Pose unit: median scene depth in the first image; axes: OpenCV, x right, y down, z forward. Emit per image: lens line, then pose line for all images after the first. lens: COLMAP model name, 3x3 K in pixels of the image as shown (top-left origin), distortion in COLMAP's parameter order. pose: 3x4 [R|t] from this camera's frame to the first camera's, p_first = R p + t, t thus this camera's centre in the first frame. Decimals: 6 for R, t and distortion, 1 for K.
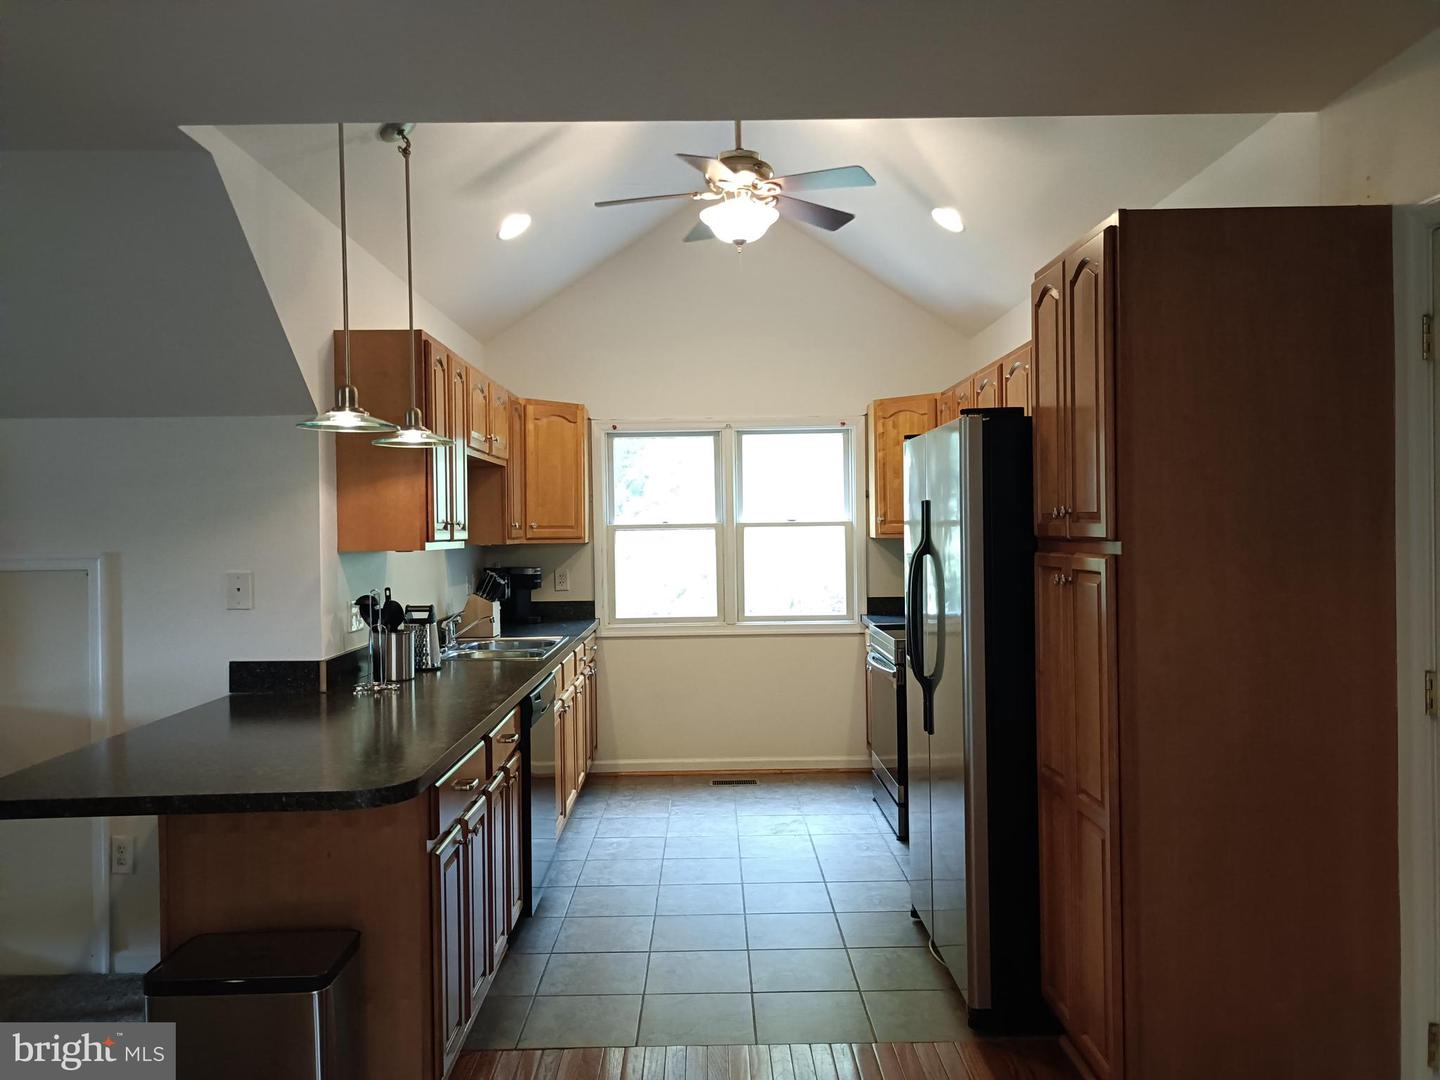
lens RADIAL K [[1076.7, 0, 729.5], [0, 1076.7, 547.5], [0, 0, 1]] dist [0.031921, -0.024023]
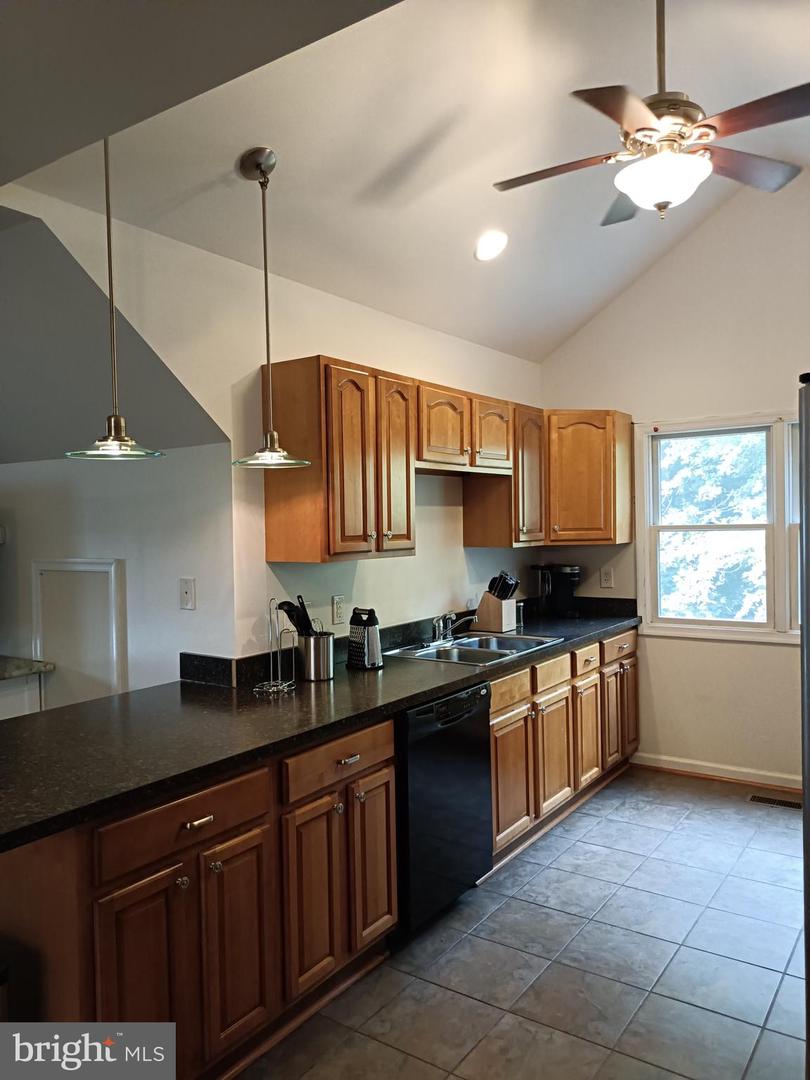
lens RADIAL K [[807.6, 0, 413.3], [0, 807.6, 541.9], [0, 0, 1]] dist [0.031921, -0.024023]
pose [[0.812780, 0.013877, -0.582405, 0.187498], [-0.002759, 0.999797, 0.019971, -0.024991], [0.582564, -0.014625, 0.812653, 0.296785]]
